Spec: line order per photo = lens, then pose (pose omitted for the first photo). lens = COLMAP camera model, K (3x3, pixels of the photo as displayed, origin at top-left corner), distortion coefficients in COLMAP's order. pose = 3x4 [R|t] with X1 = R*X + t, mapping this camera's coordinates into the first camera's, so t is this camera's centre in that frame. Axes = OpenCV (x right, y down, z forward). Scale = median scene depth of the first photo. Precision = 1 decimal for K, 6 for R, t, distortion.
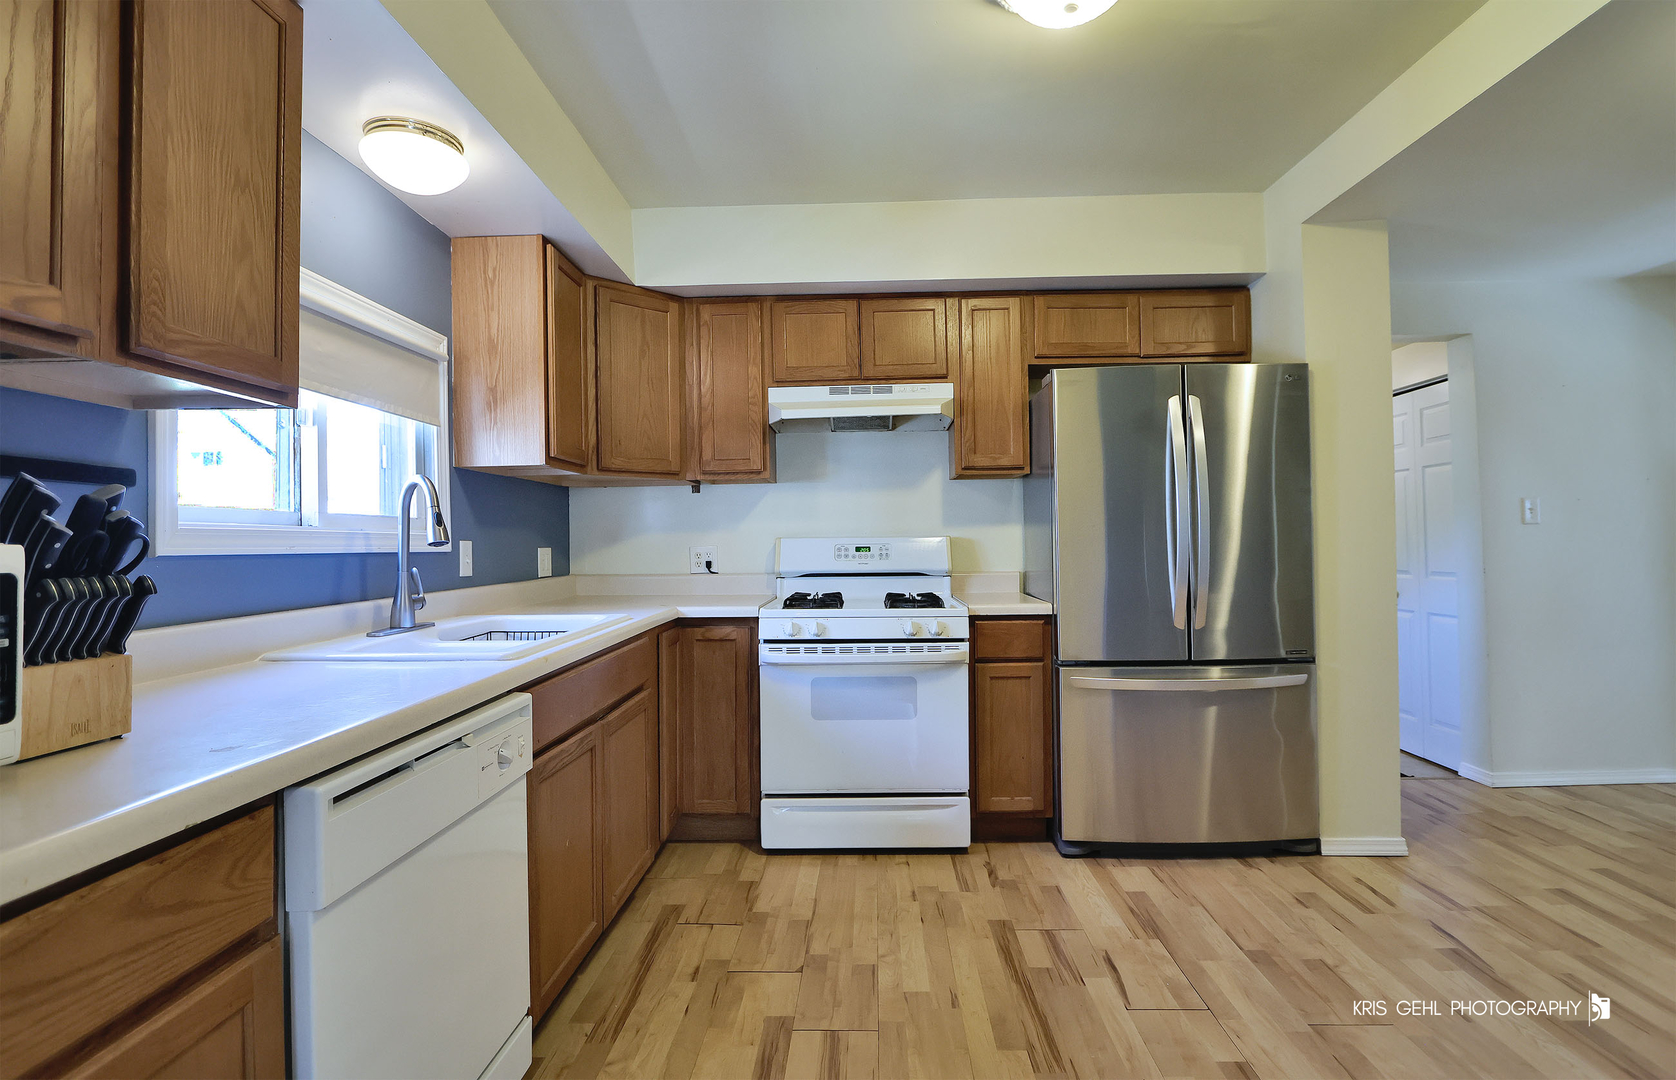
lens RADIAL K [[764.7, 0, 858.1], [0, 764.7, 541.7], [0, 0, 1]] dist [-0.015113, 0.000572]
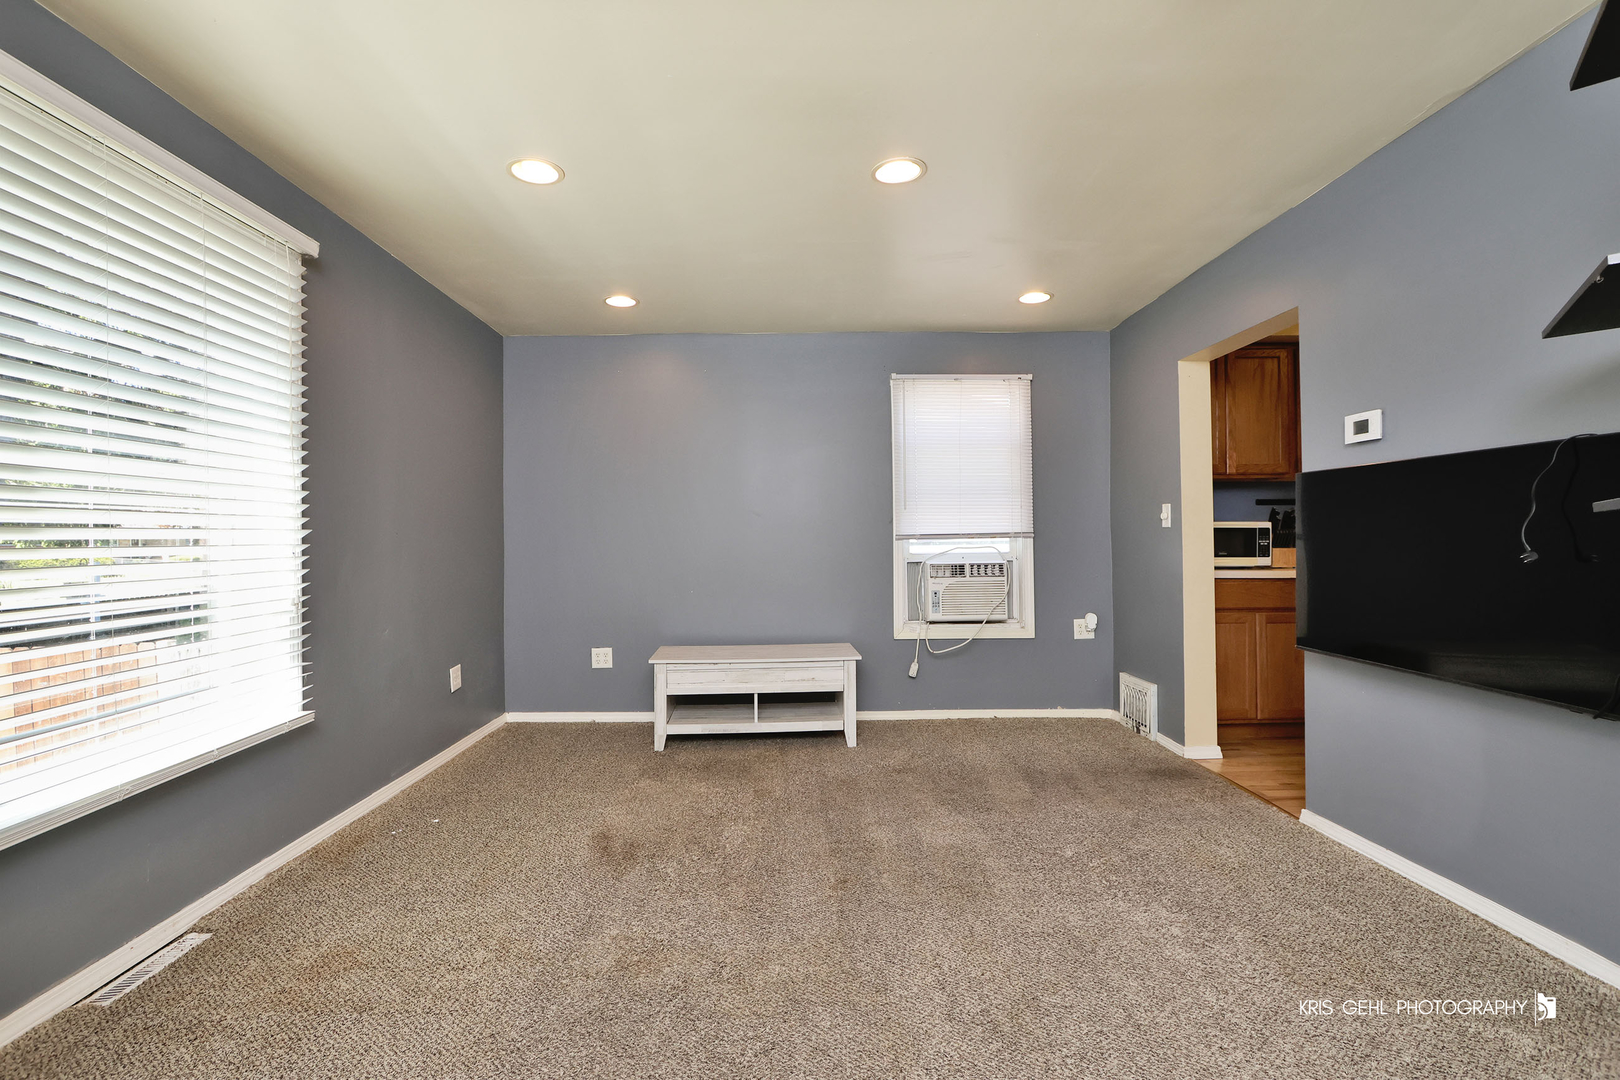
lens RADIAL K [[742.7, 0, 810.0], [0, 742.7, 540.0], [0, 0, 1]] dist [-0.003545, -0.000901]
pose [[0.030211, 0.013358, -0.999454, 1.139364], [0.009225, 0.999864, 0.013643, 0.008741], [0.999501, -0.009632, 0.030084, -0.665591]]
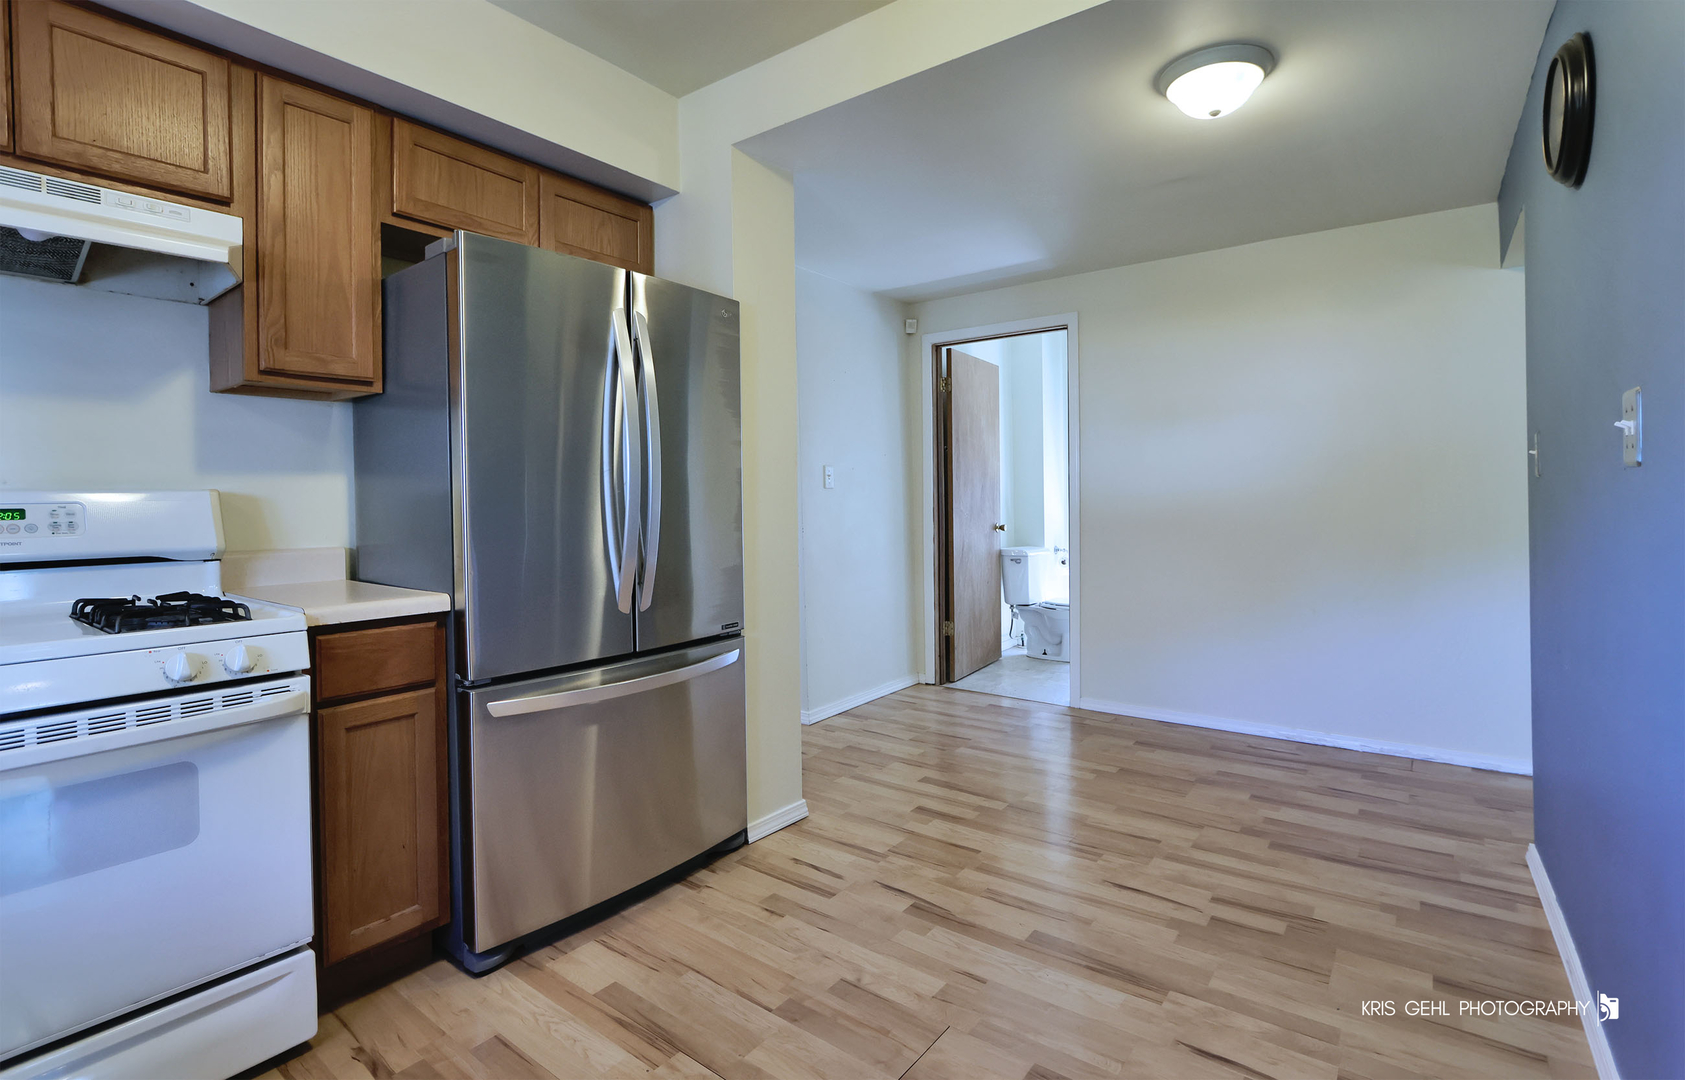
lens RADIAL K [[782.9, 0, 814.3], [0, 782.9, 509.2], [0, 0, 1]] dist [-0.014847, 0.000035]
pose [[0.604286, -0.001885, 0.796766, -0.088366], [0.002328, 0.999997, 0.000600, 0.009644], [-0.796764, 0.001492, 0.604288, 0.364518]]
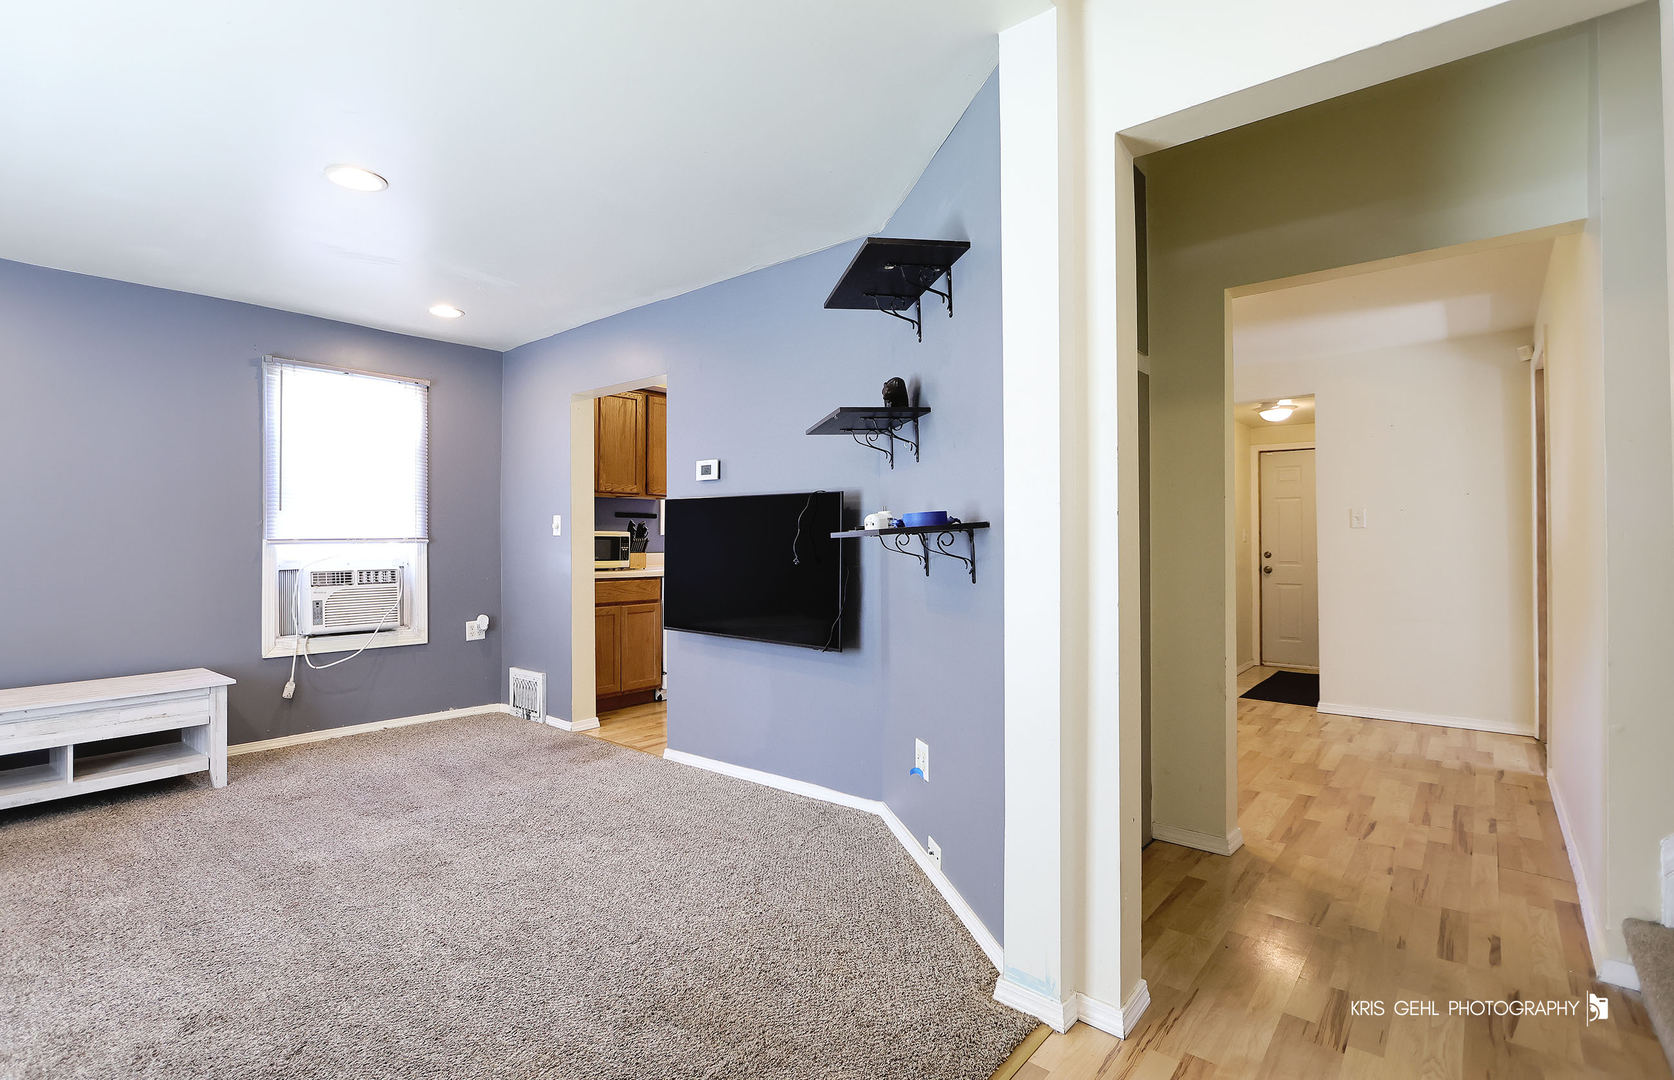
lens RADIAL K [[791.6, 0, 802.4], [0, 791.6, 539.6], [0, 0, 1]] dist [0.000450, 0.000110]
pose [[0.759462, 0.016830, -0.650334, 1.300551], [-0.011661, 0.999857, 0.012258, -0.009998], [0.650448, -0.001726, 0.759549, -0.935854]]
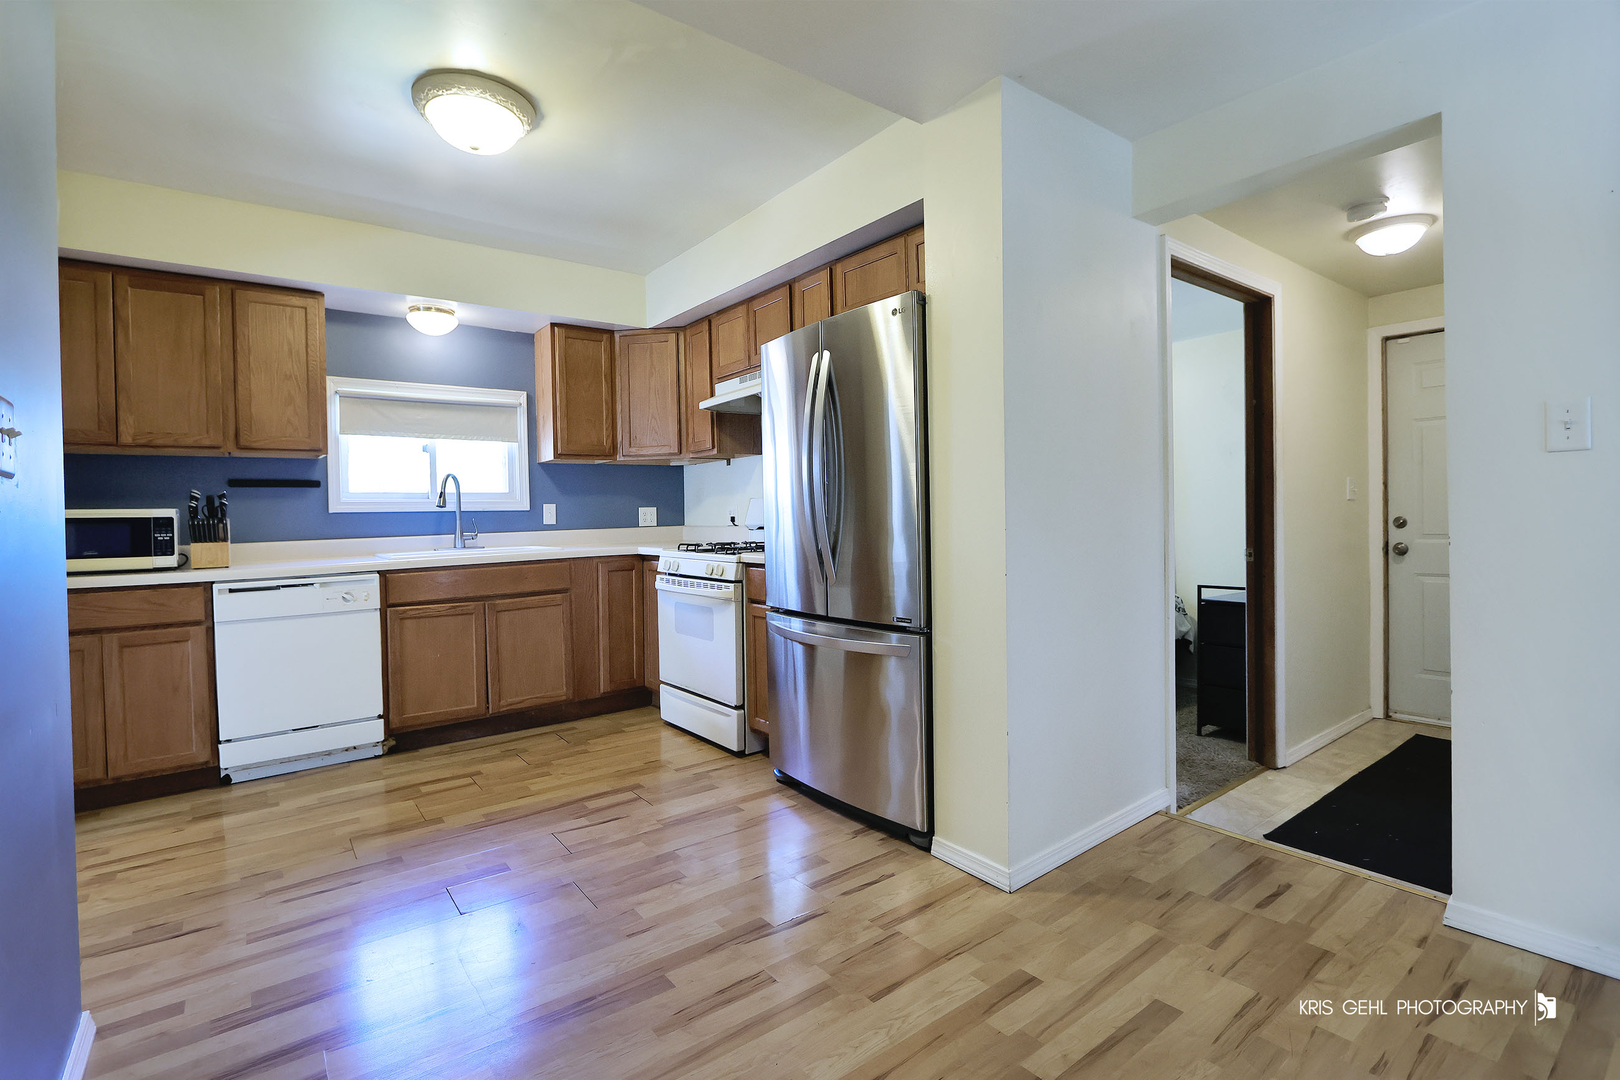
lens RADIAL K [[769.6, 0, 810.0], [0, 769.6, 540.0], [0, 0, 1]] dist [-0.014649, -0.000308]
pose [[0.619359, 0.028254, -0.784599, 1.196428], [0.013283, 0.998832, 0.046455, 0.007066], [0.784995, -0.039194, 0.618261, 0.351194]]
